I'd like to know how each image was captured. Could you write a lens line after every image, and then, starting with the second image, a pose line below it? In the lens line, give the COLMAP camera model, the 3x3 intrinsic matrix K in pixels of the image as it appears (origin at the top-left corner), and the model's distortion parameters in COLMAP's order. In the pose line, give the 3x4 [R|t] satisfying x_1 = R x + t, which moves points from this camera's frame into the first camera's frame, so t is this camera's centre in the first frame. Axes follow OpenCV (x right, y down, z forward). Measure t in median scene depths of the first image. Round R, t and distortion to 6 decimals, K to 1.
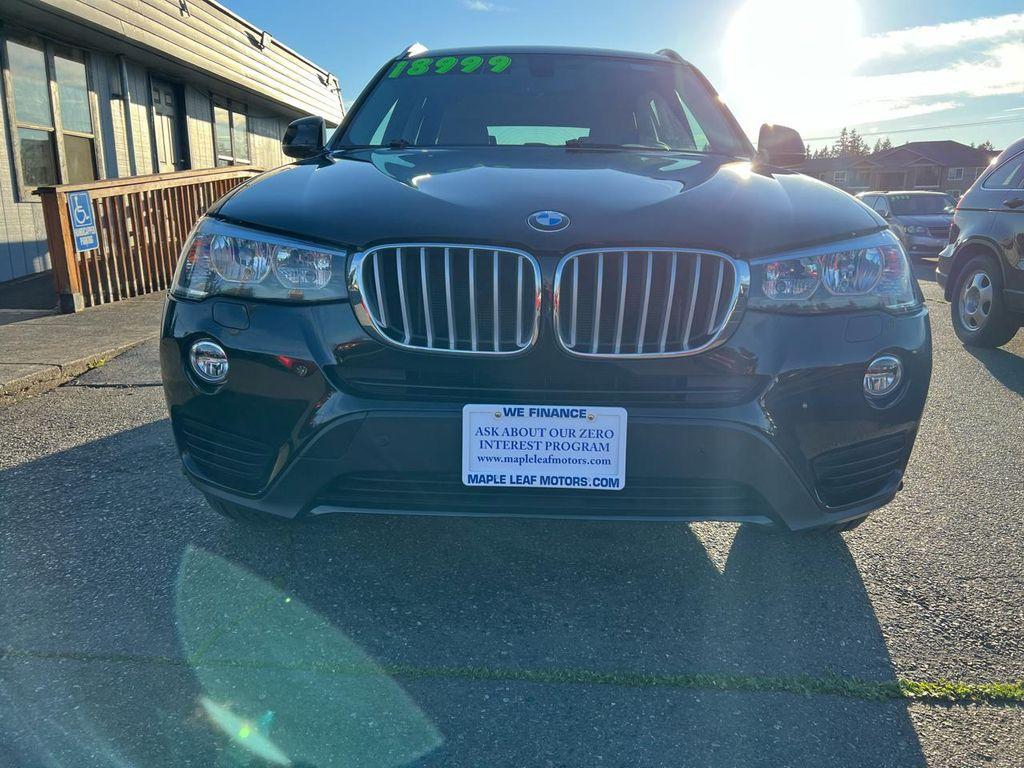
lens RADIAL K [[766.2, 0, 512.0], [0, 766.2, 384.0], [0, 0, 1]] dist [0.058170, -0.062904]
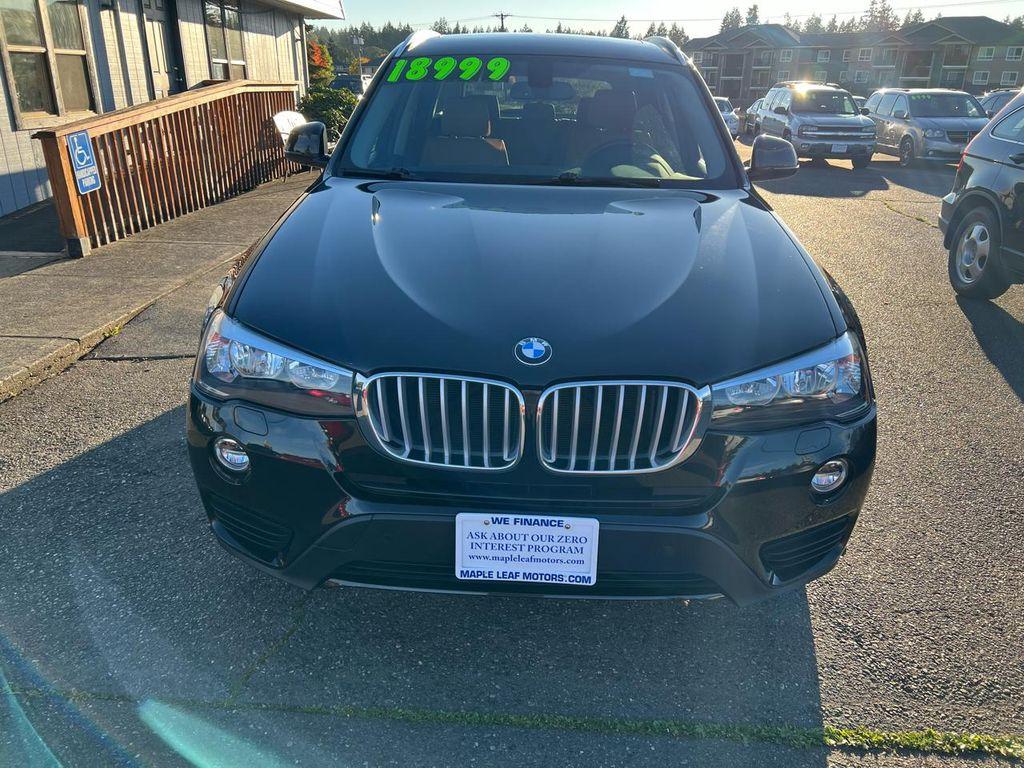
lens RADIAL K [[766.2, 0, 512.0], [0, 766.2, 384.0], [0, 0, 1]] dist [0.058170, -0.062904]
pose [[0.999932, 0.010544, -0.004922, 0.019225], [-0.009702, 0.988978, 0.147747, -0.278958], [0.006426, -0.147689, 0.989013, -0.089321]]
